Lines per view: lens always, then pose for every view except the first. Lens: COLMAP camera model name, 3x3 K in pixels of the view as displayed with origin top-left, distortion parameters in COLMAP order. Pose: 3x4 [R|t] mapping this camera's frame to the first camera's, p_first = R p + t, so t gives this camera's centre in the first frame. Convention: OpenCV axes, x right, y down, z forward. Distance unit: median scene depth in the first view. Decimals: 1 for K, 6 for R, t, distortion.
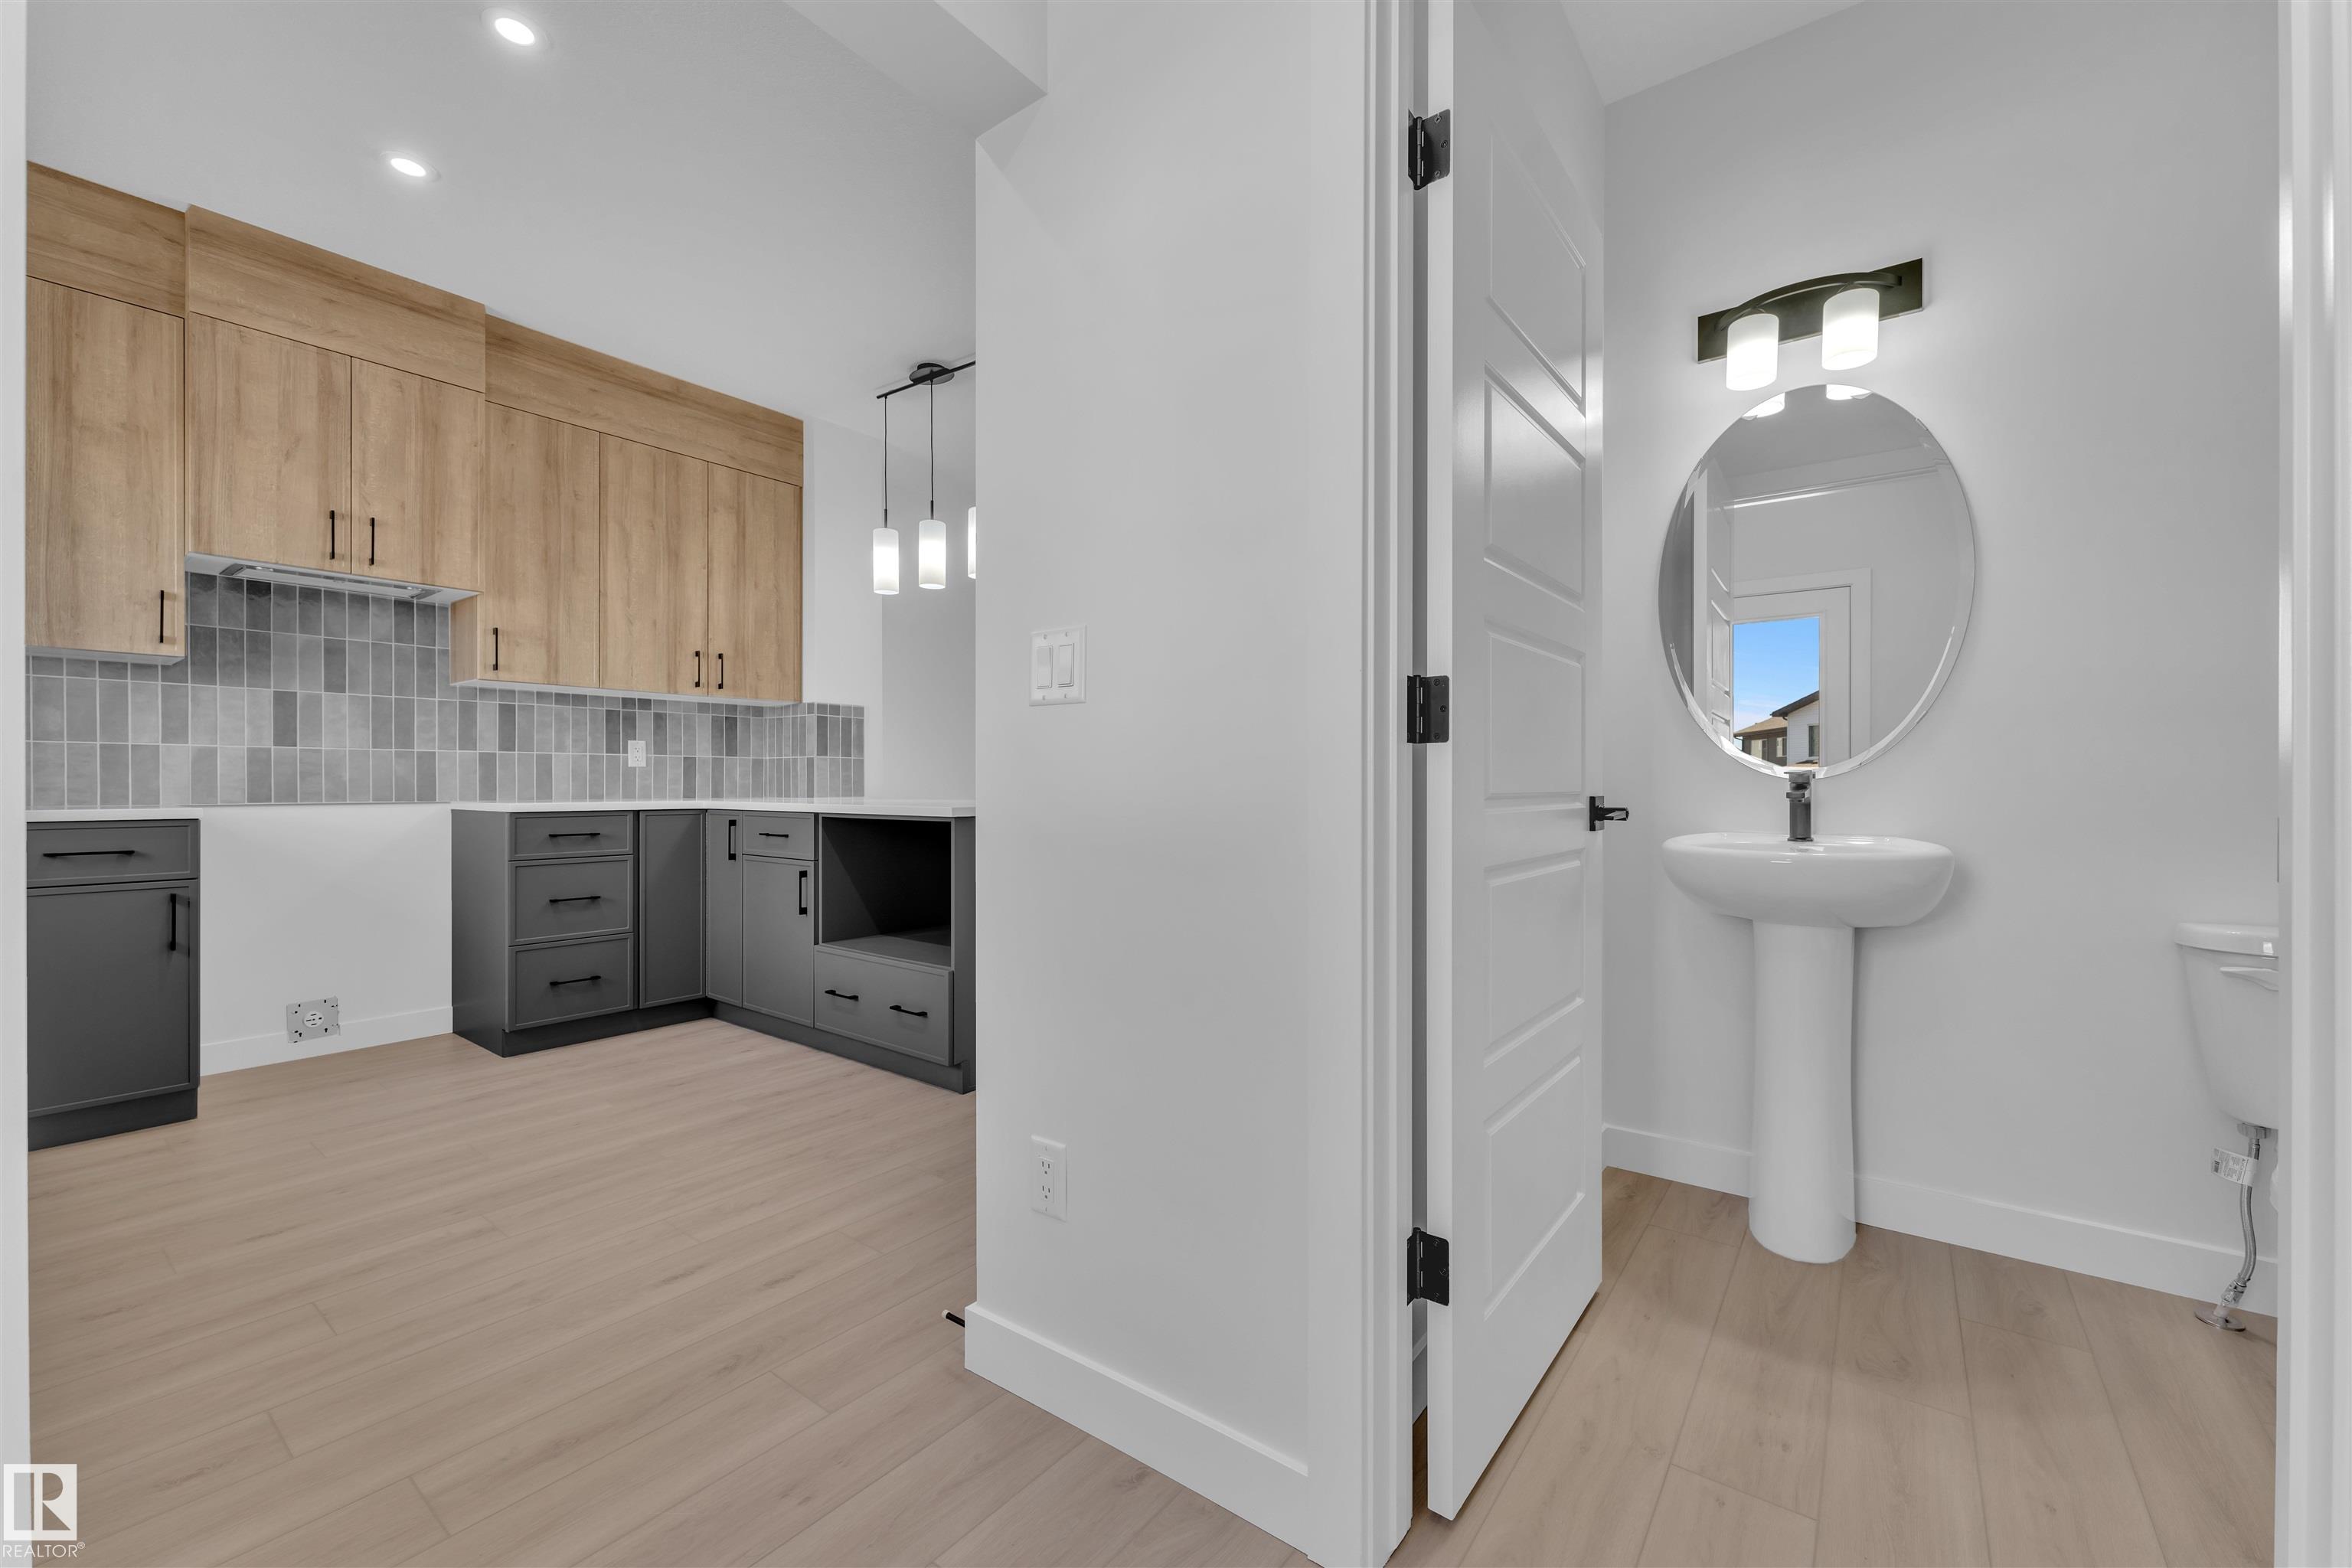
lens RADIAL K [[939.9, 0, 1172.5], [0, 939.9, 786.4], [0, 0, 1]] dist [0.000693, 0.000339]
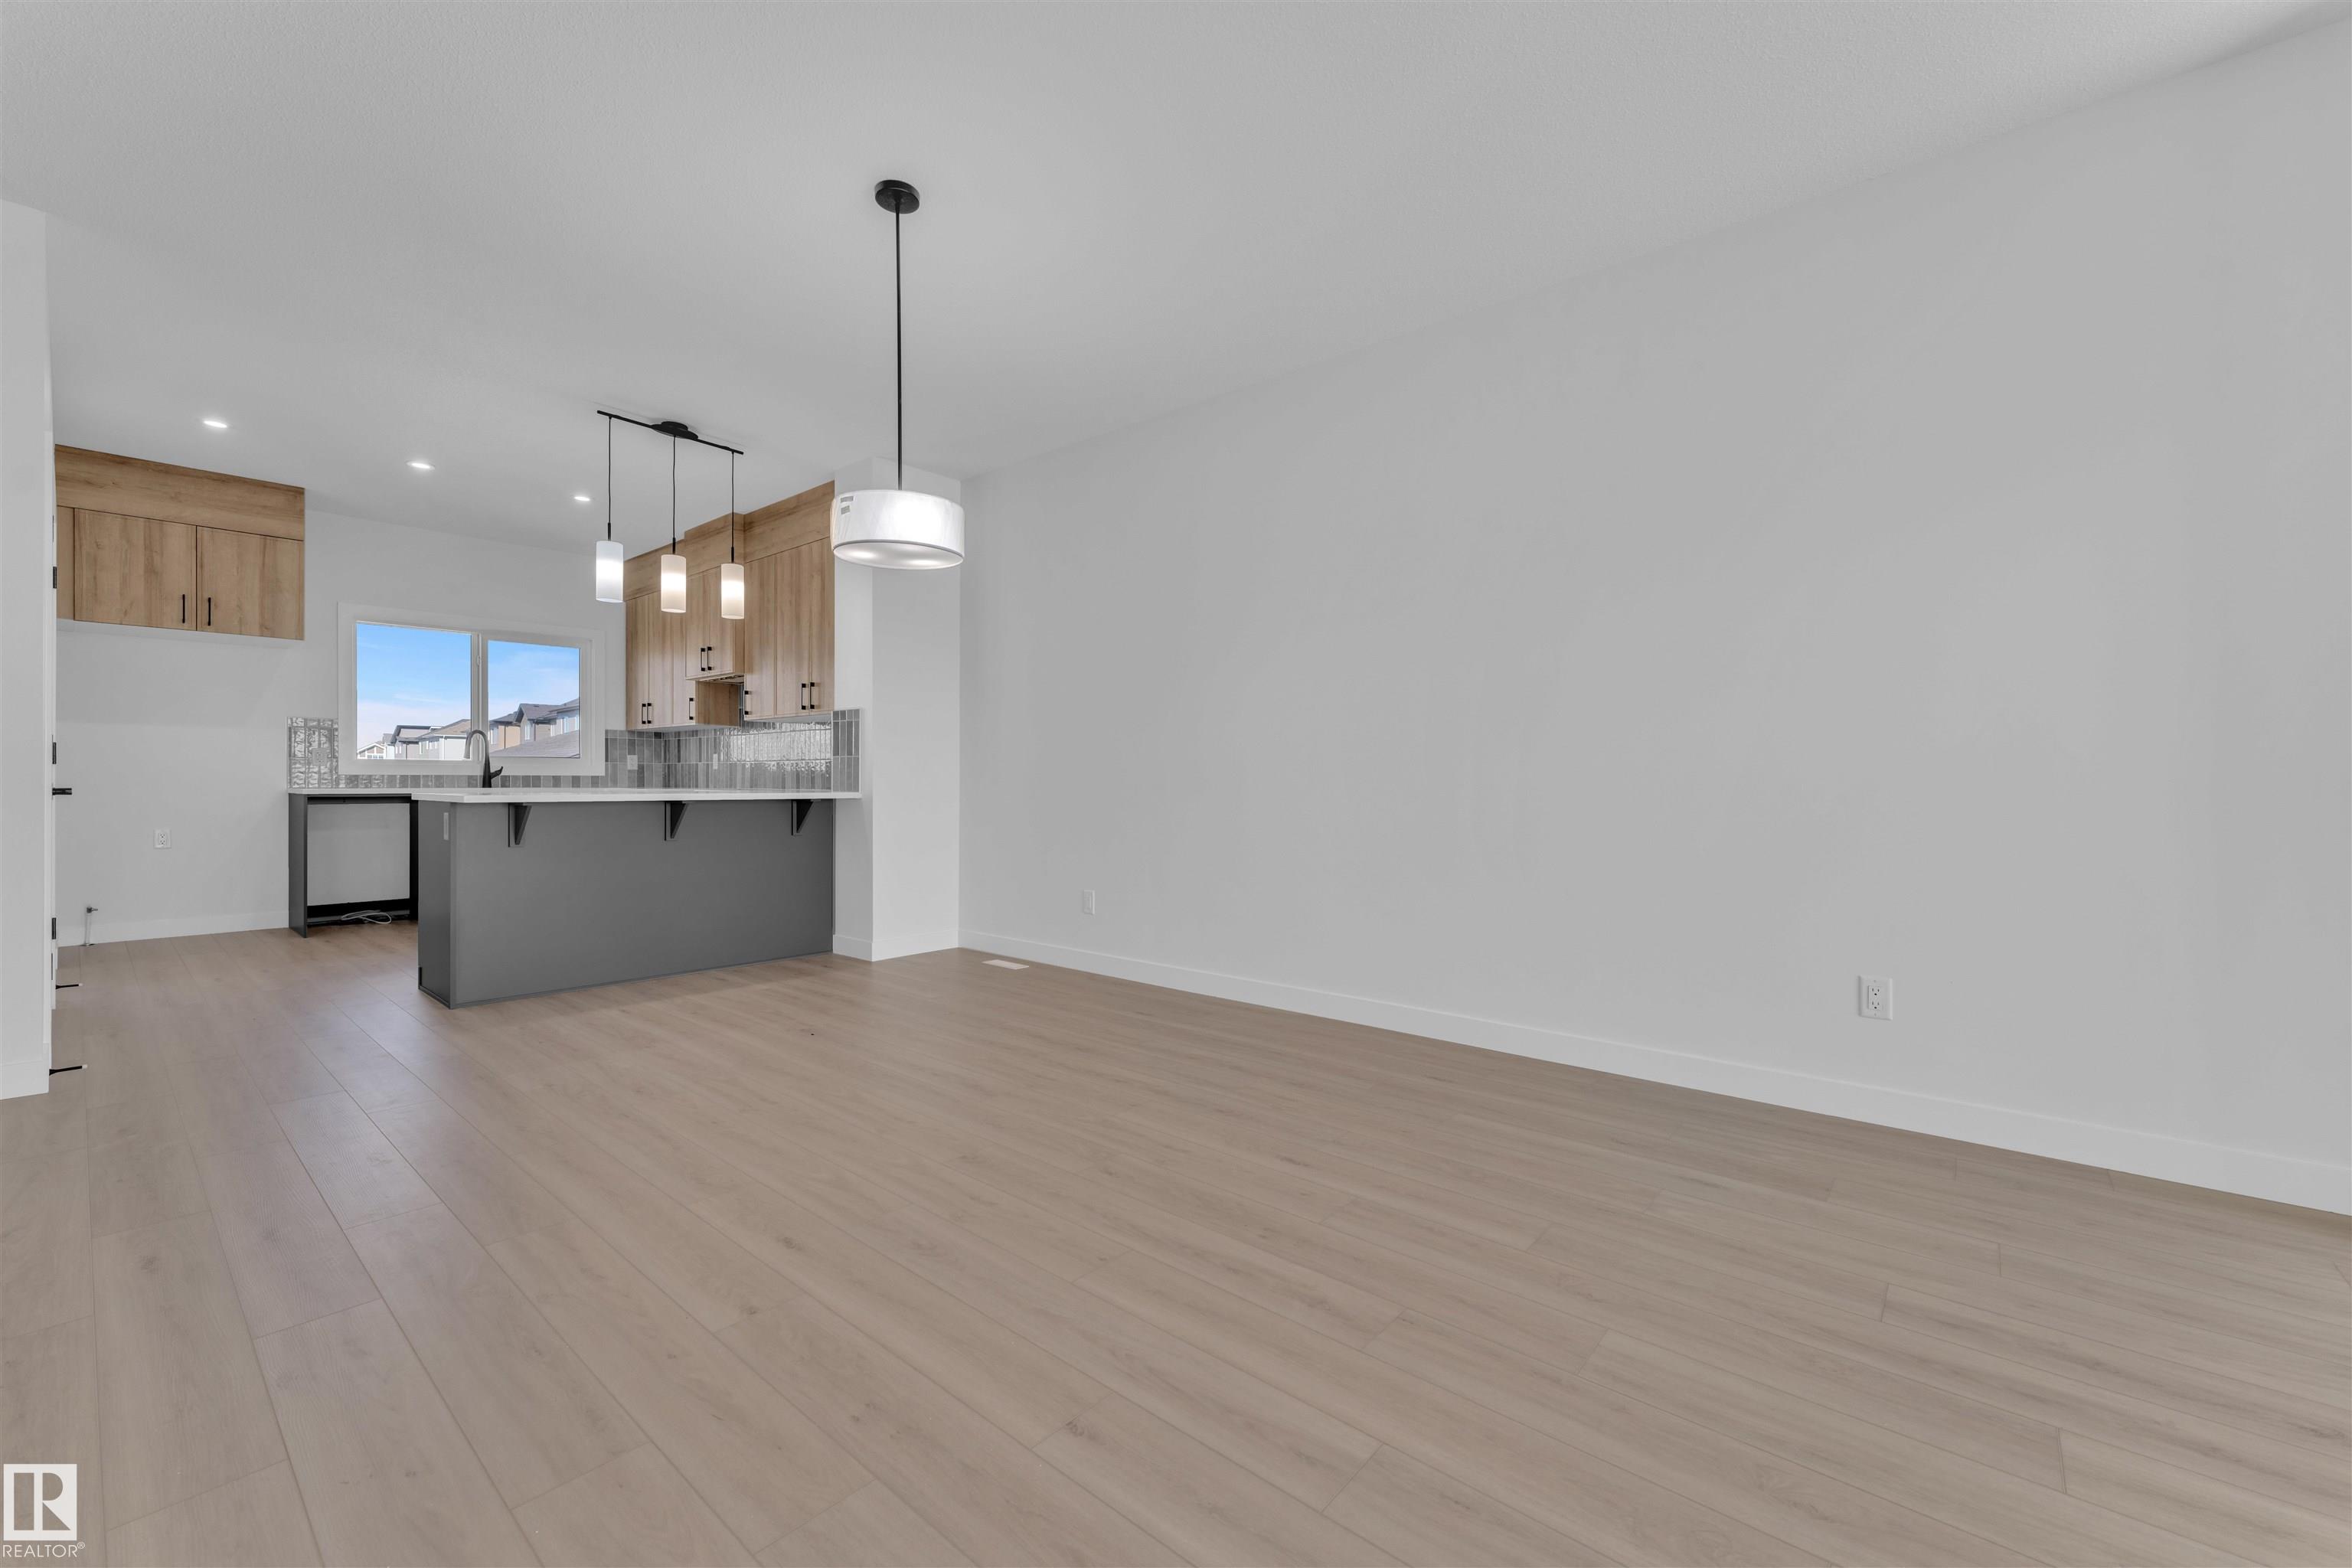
lens RADIAL K [[980.2, 0, 1200.2], [0, 980.2, 811.8], [0, 0, 1]] dist [0.002074, 0.000318]
pose [[-0.041141, 0.028424, -0.998749, 1.089689], [-0.003043, 0.999587, 0.028573, 0.004977], [0.999149, 0.004215, -0.041037, 1.916321]]
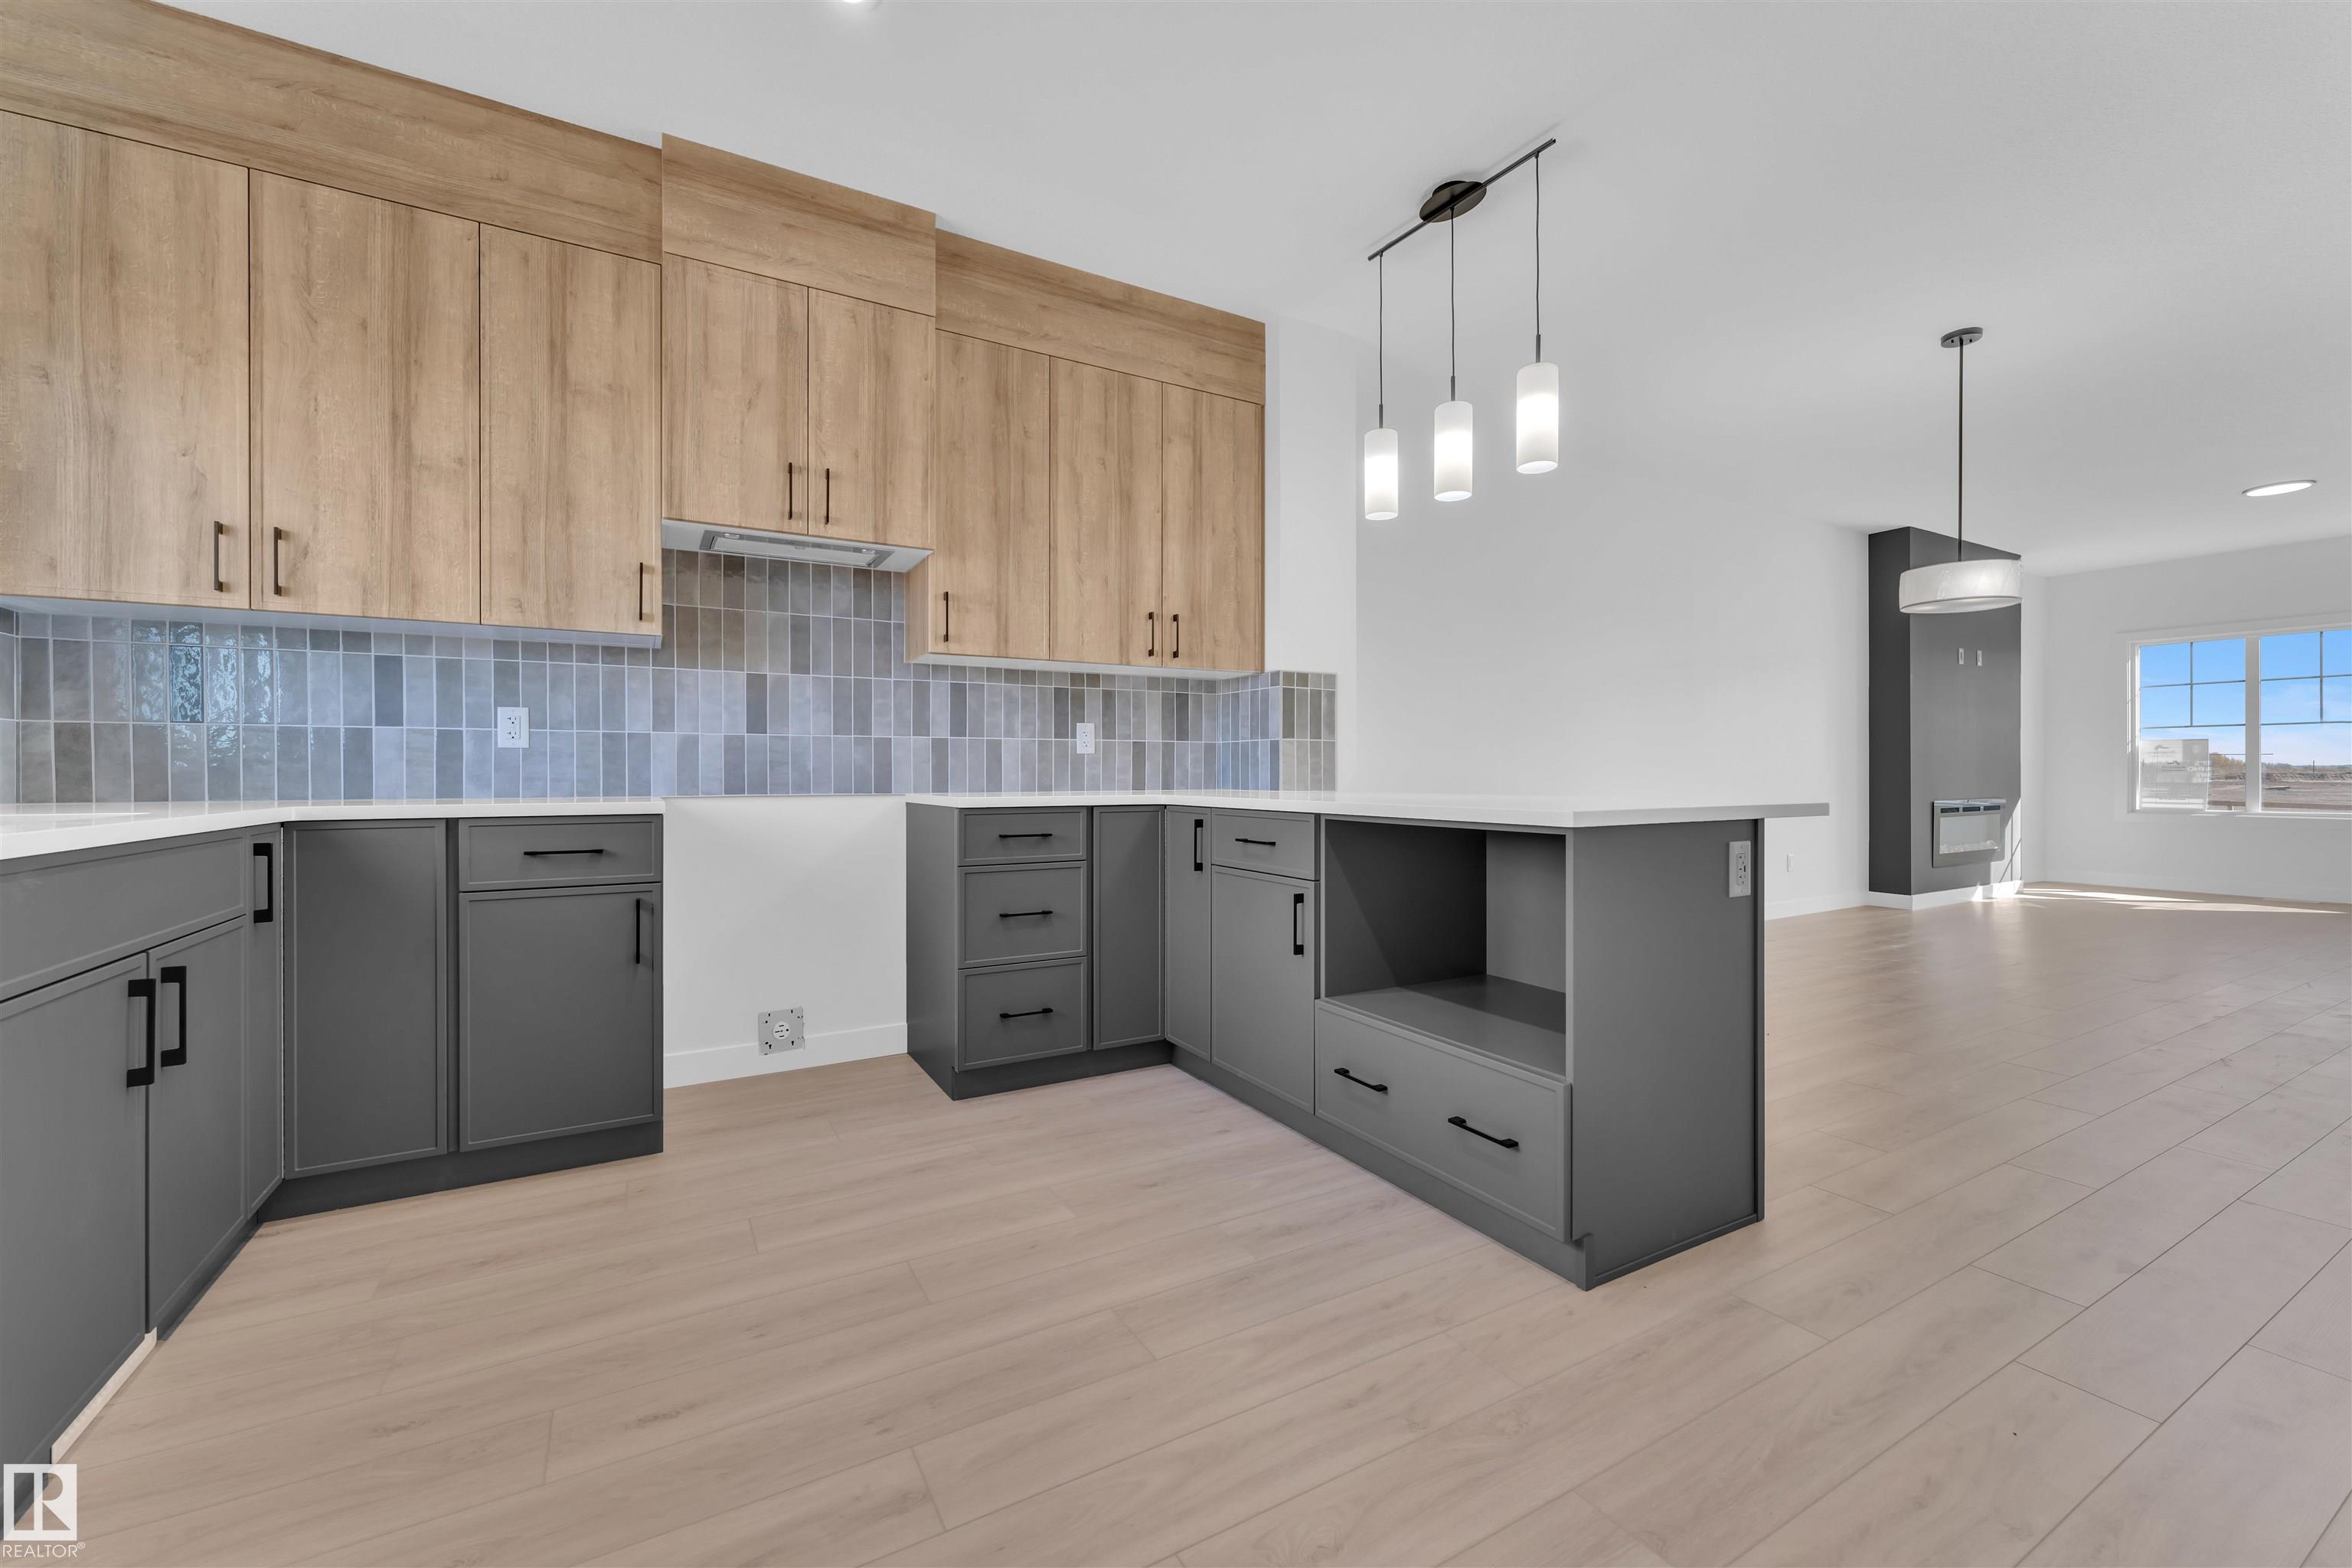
lens RADIAL K [[942.6, 0, 1172.2], [0, 942.6, 774.3], [0, 0, 1]] dist [0.002036, -0.000081]
pose [[0.920306, -0.001250, -0.391198, -0.191699], [0.000639, 0.999998, -0.001693, -0.000506], [0.391199, 0.001309, 0.920305, 0.286328]]
